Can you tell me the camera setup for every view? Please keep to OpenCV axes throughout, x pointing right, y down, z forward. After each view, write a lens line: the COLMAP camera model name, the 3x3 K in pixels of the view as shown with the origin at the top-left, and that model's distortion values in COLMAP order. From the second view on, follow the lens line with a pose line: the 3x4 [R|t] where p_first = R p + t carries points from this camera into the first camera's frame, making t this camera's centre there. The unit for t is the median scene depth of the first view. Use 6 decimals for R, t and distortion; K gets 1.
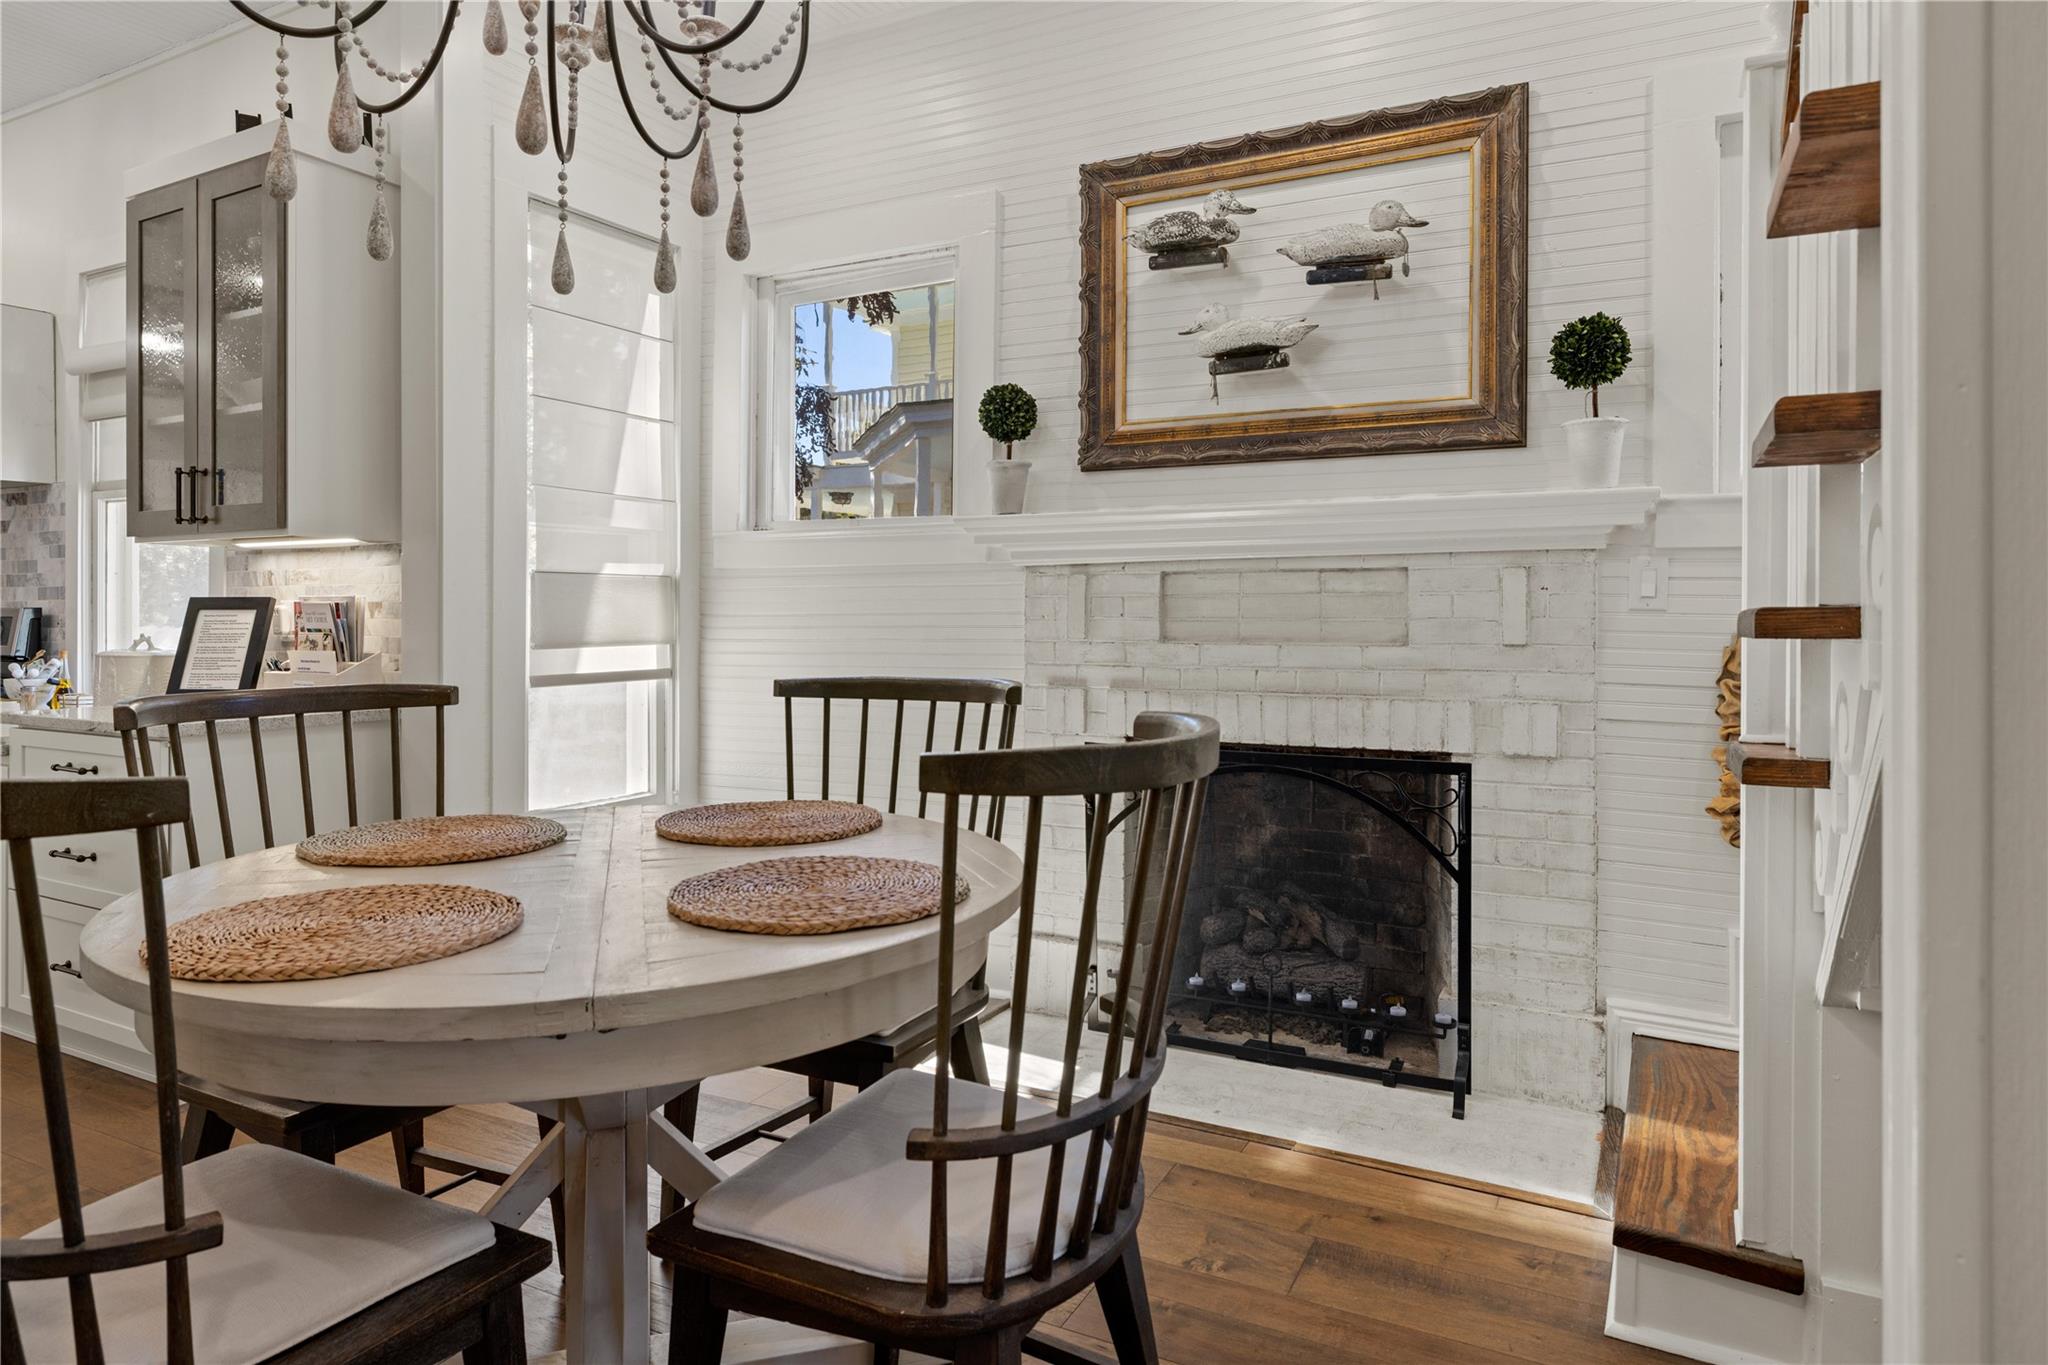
lens RADIAL K [[1230.7, 0, 1085.4], [0, 1230.7, 632.4], [0, 0, 1]] dist [-0.008798, -0.000538]
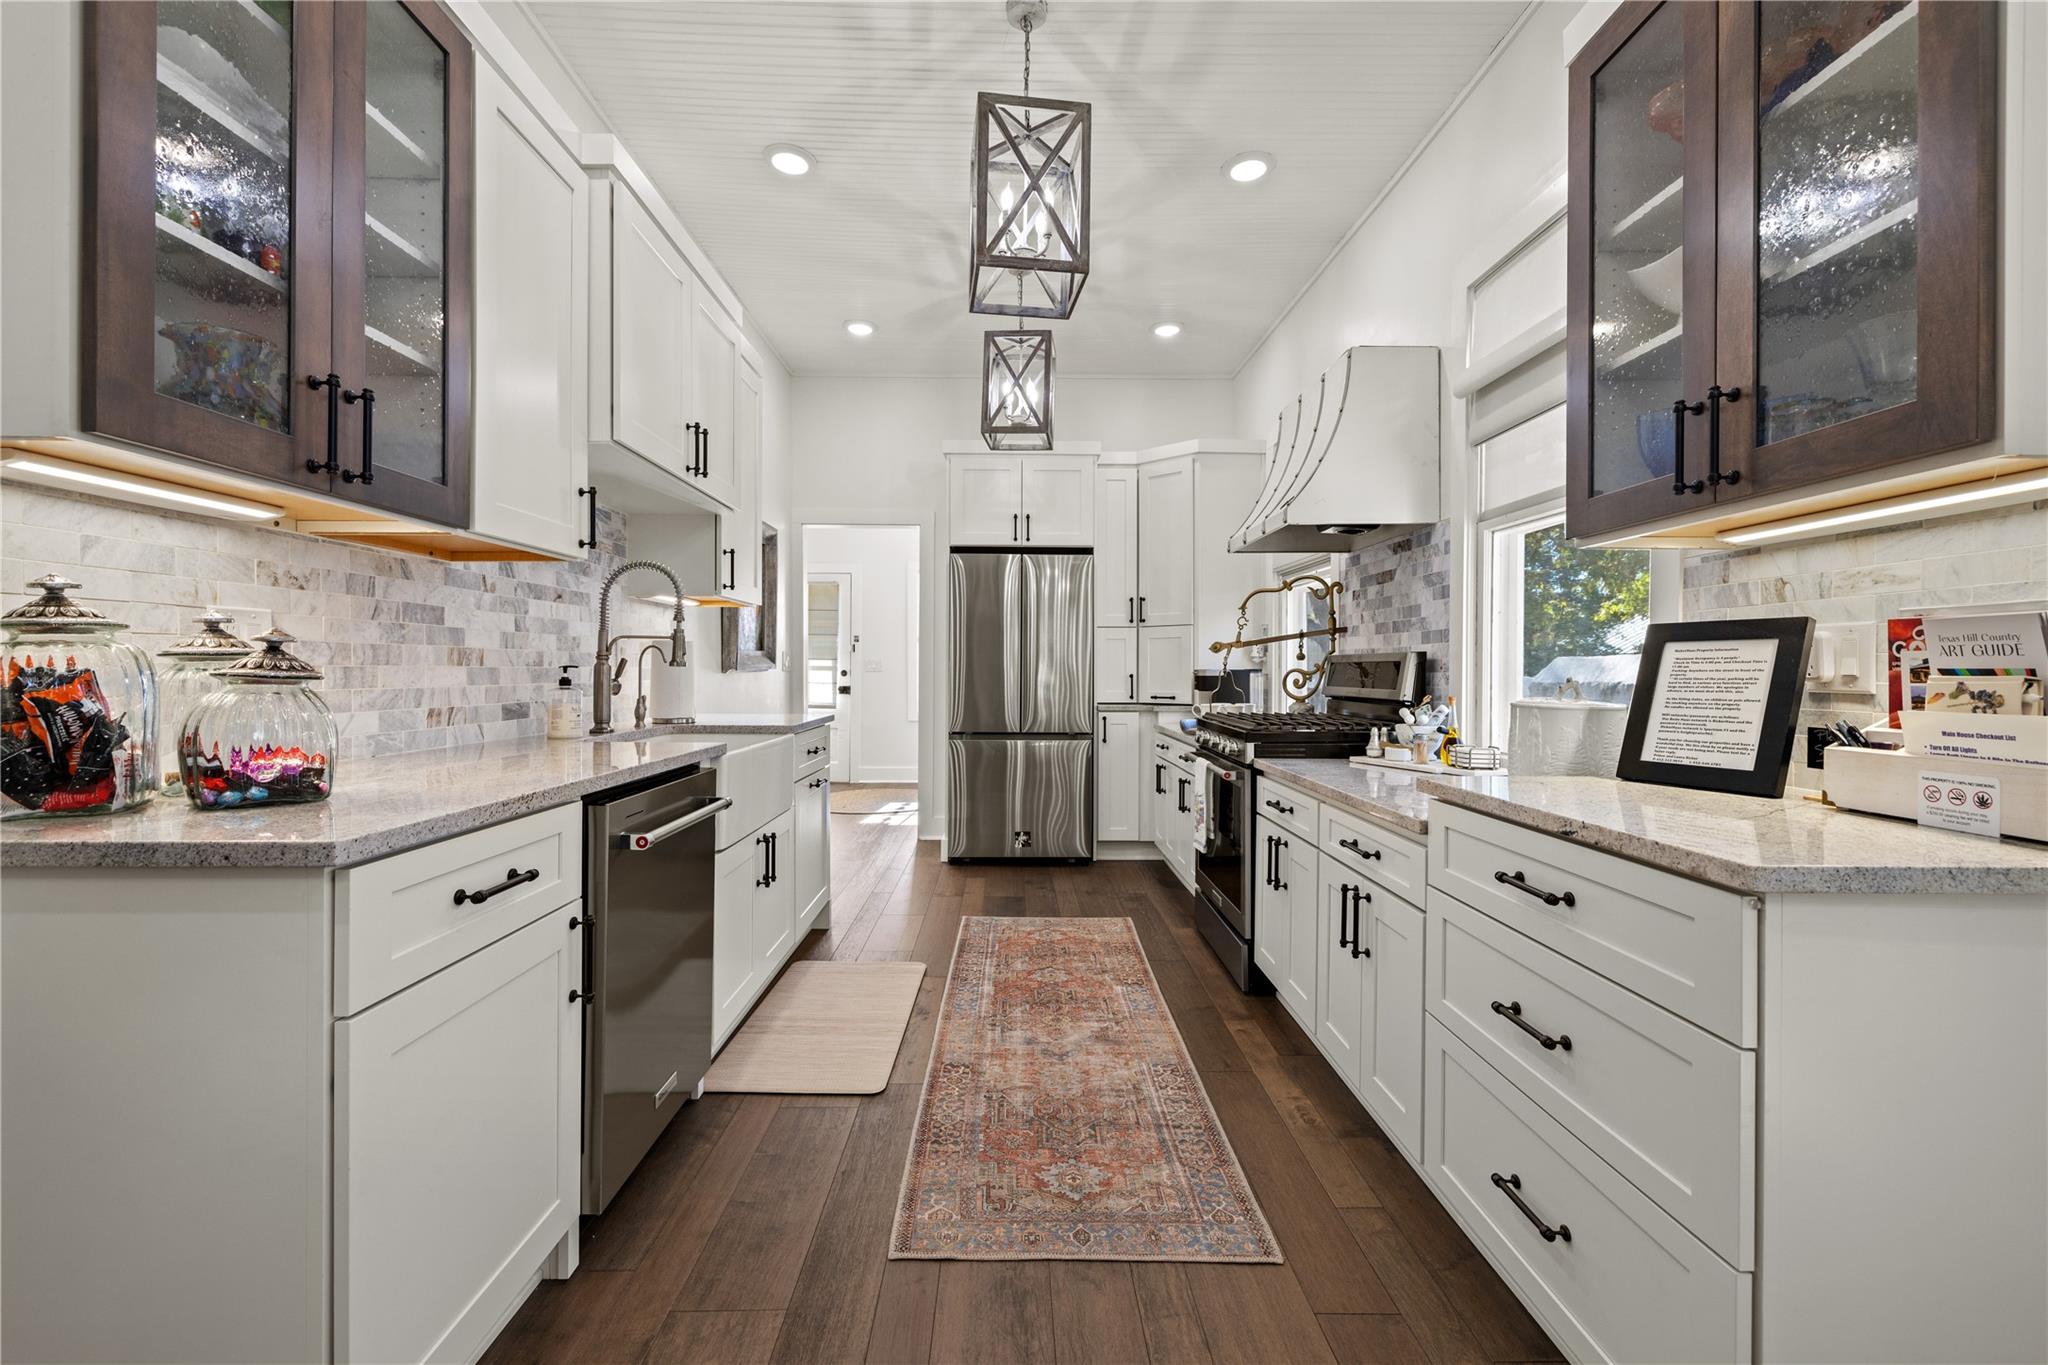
lens RADIAL K [[858.3, 0, 1022.1], [0, 858.3, 674.8], [0, 0, 1]] dist [0.002018, 0.000060]
pose [[0.461891, -0.000033, -0.886937, -0.409431], [-0.006428, 0.999974, -0.003385, 0.002661], [0.886913, 0.007264, 0.461879, 0.412428]]
